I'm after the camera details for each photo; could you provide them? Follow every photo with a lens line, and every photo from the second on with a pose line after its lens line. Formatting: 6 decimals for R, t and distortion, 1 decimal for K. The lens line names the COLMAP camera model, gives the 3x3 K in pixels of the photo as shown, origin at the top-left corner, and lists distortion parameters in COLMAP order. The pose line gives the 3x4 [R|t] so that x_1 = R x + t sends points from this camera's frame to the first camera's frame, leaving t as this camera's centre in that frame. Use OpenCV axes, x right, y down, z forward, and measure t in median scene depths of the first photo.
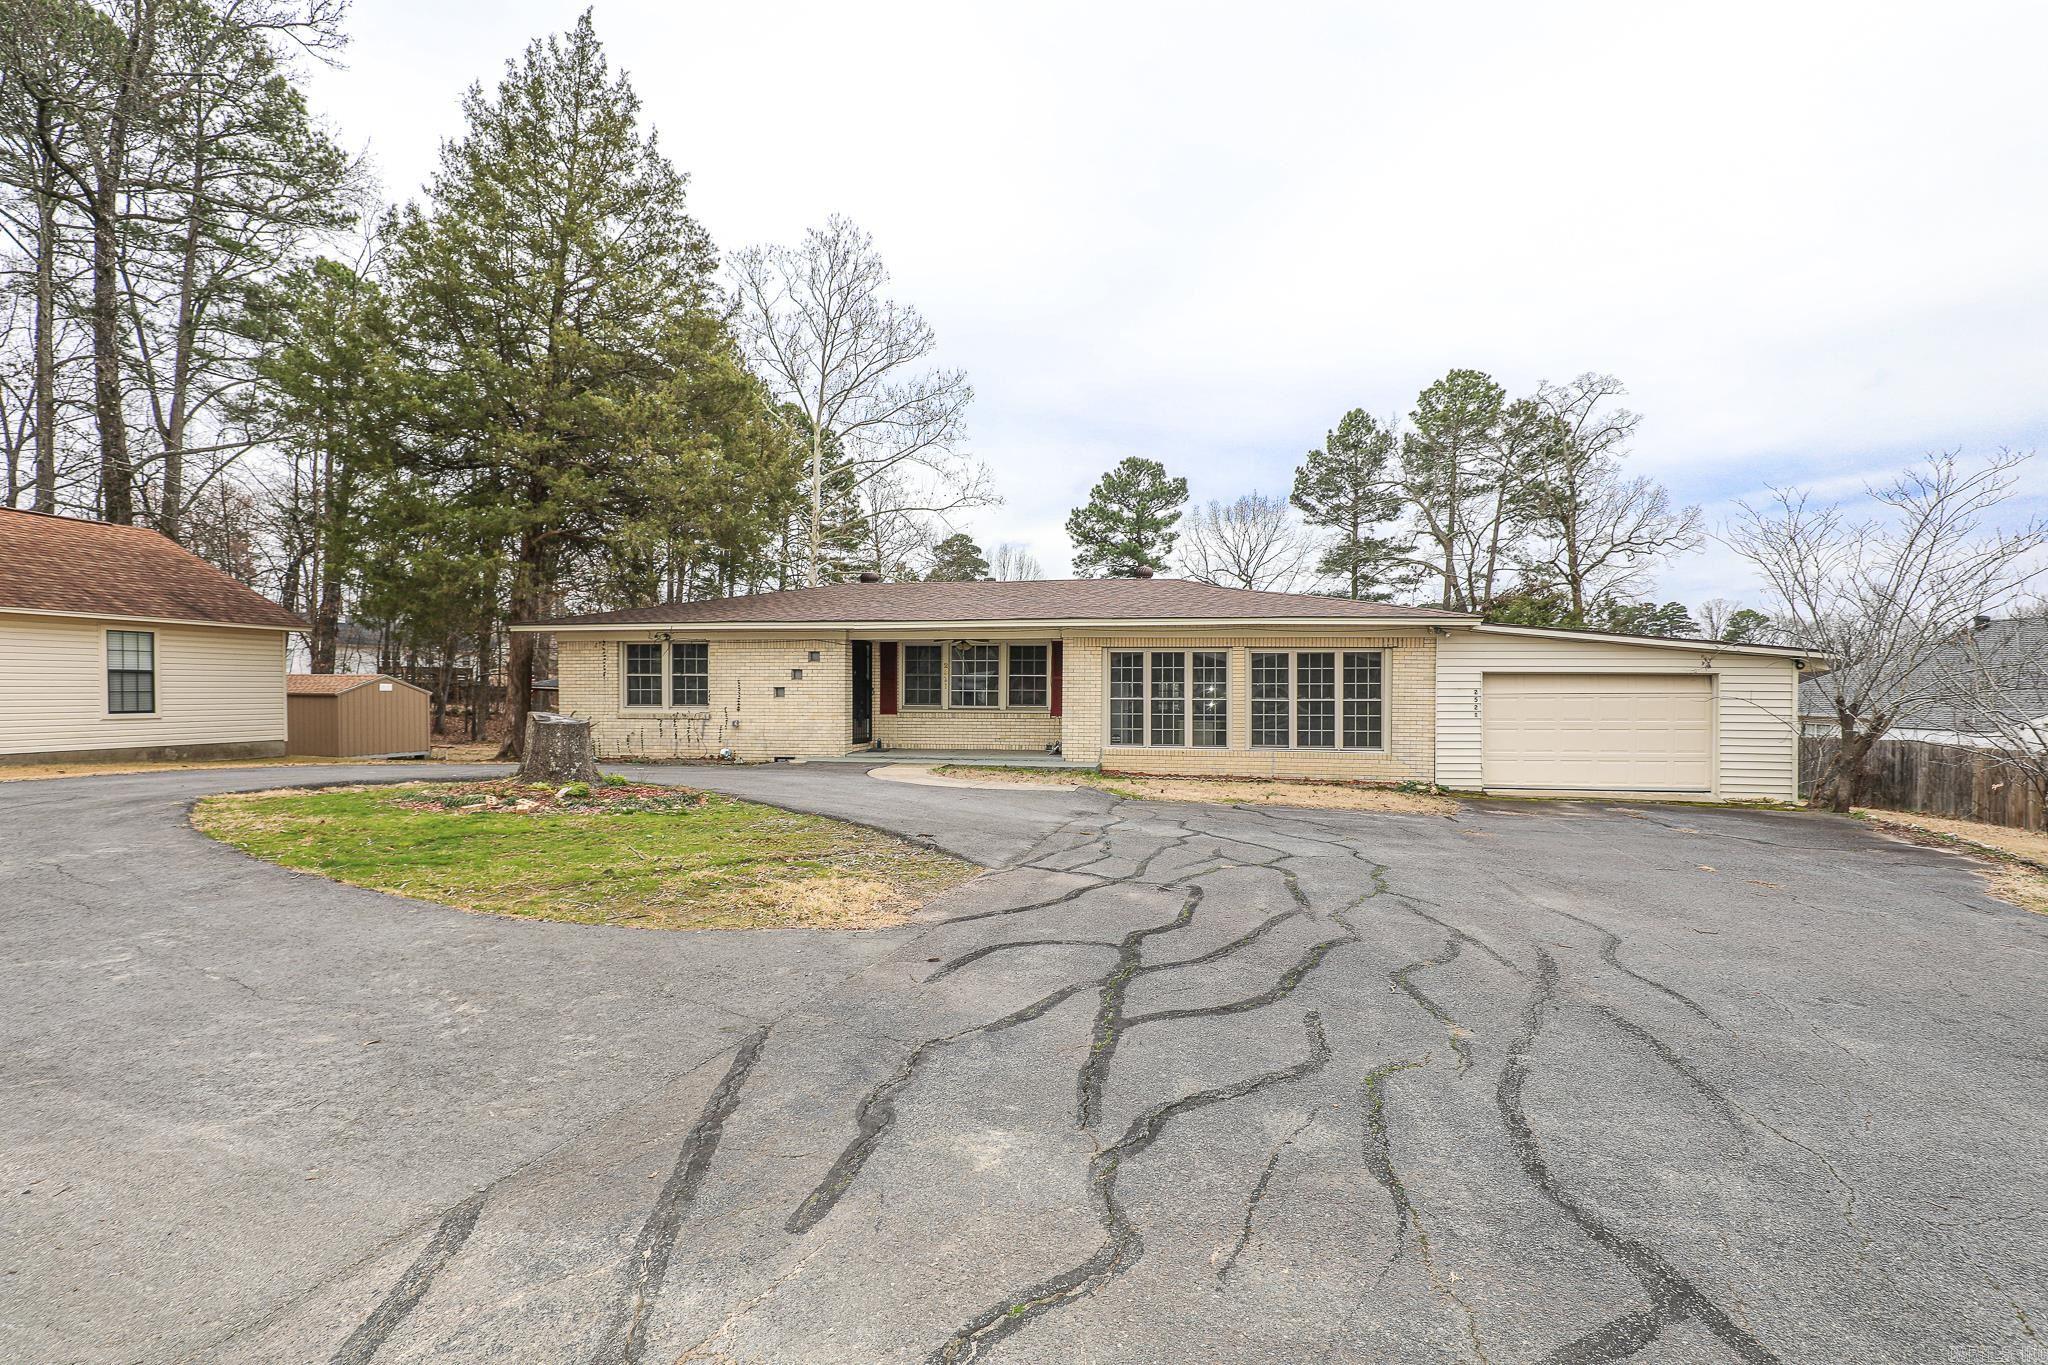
lens RADIAL K [[936.0, 0, 1029.3], [0, 936.0, 716.7], [0, 0, 1]] dist [-0.017954, 0.000156]
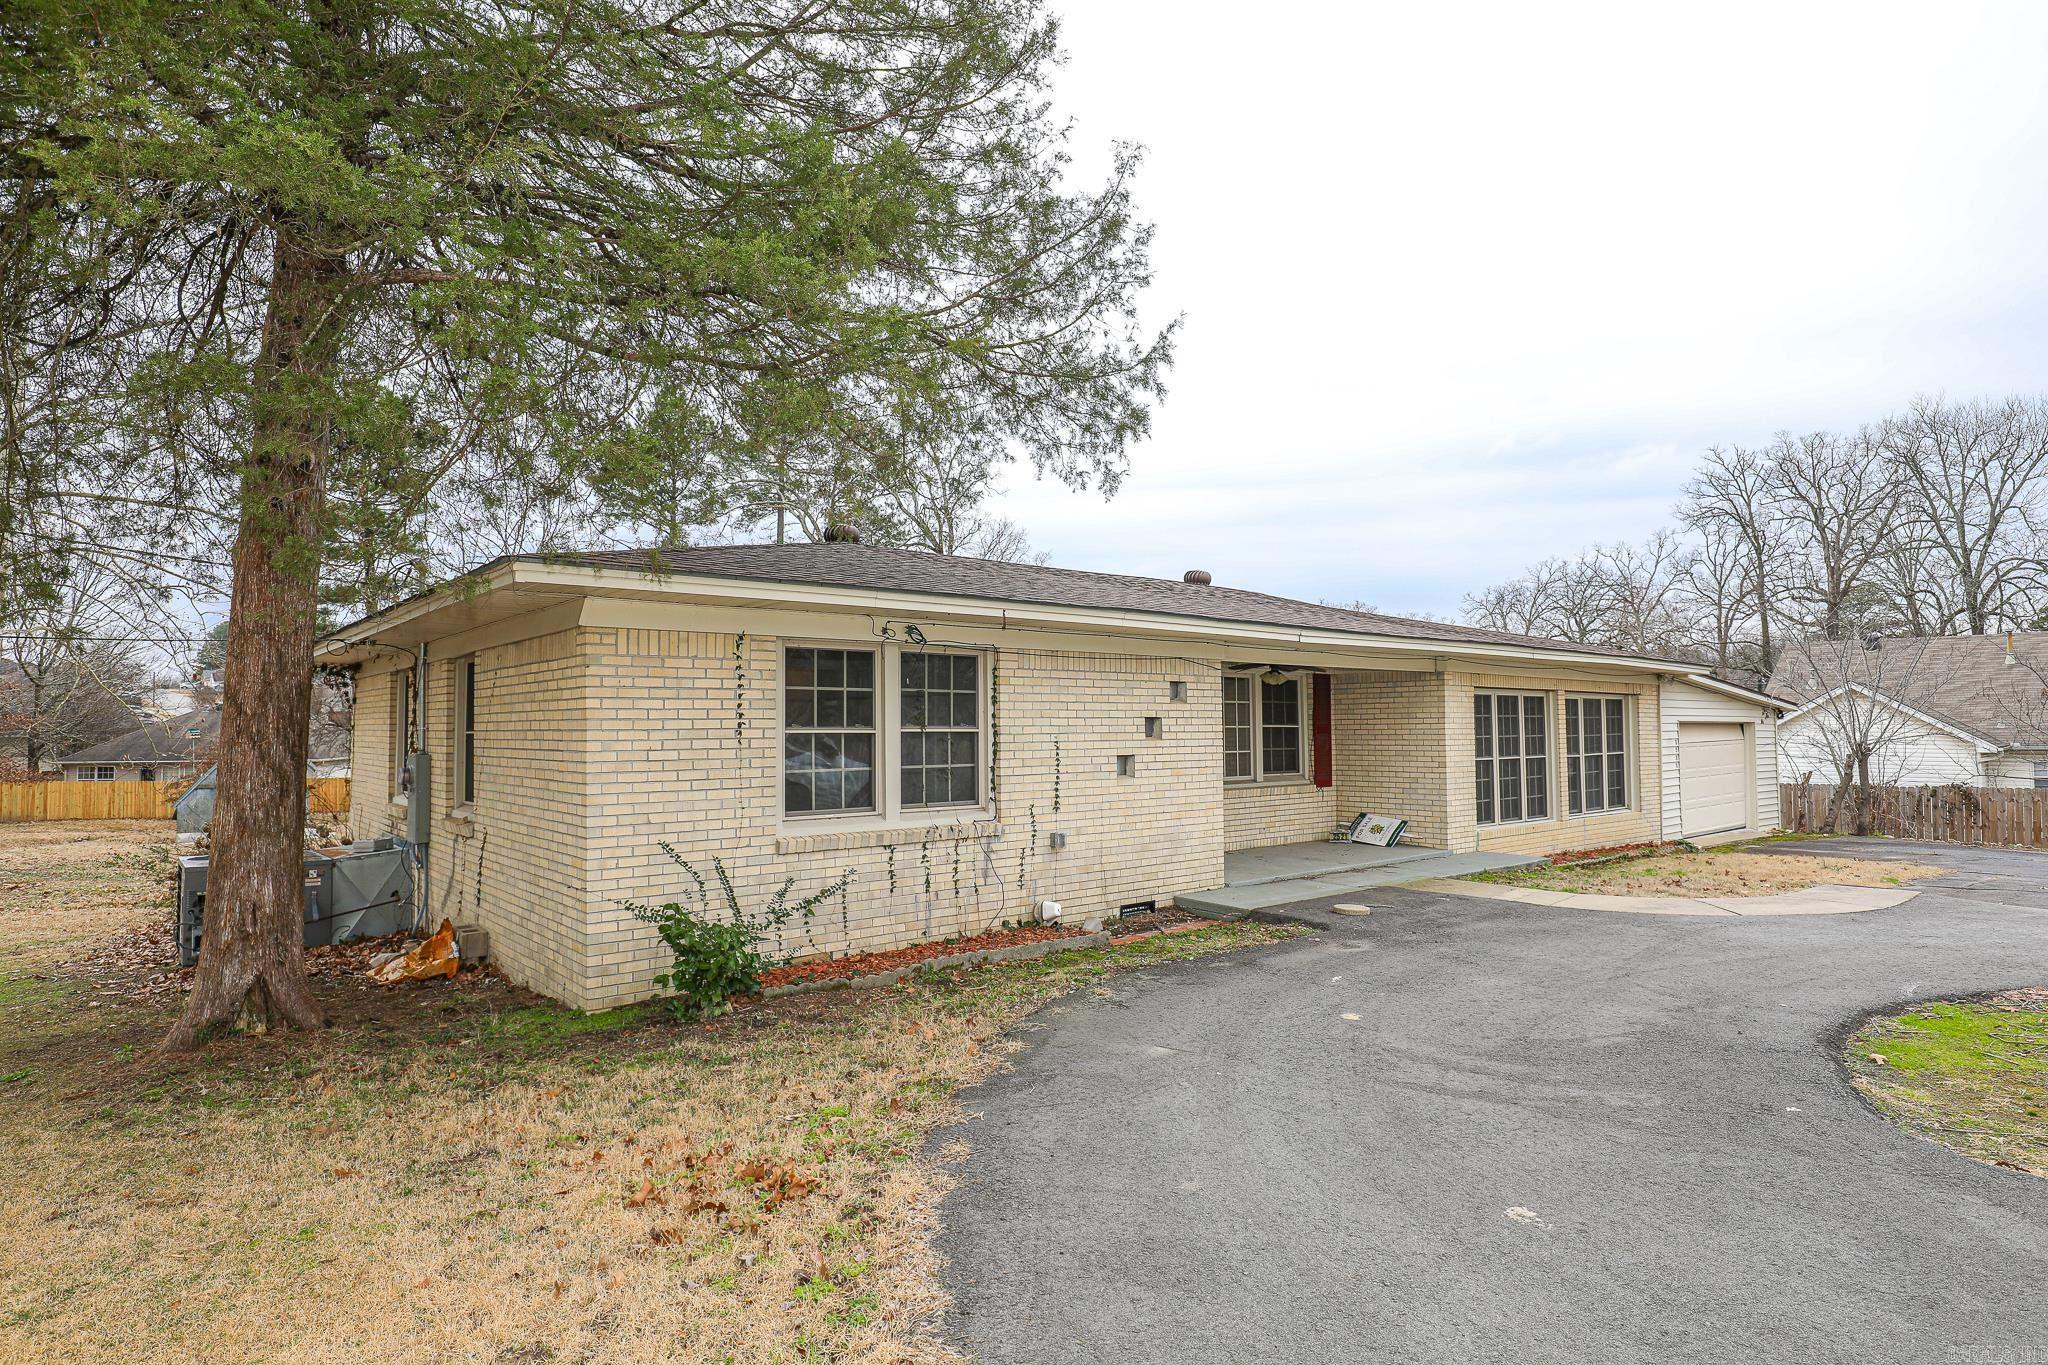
lens RADIAL K [[1128.1, 0, 1032.5], [0, 1128.1, 684.1], [0, 0, 1]] dist [-0.018481, -0.000676]
pose [[0.631299, 0.020463, 0.775270, -0.699839], [0.021840, 0.998786, -0.044147, -0.040953], [-0.775232, 0.044802, 0.630086, 0.642470]]
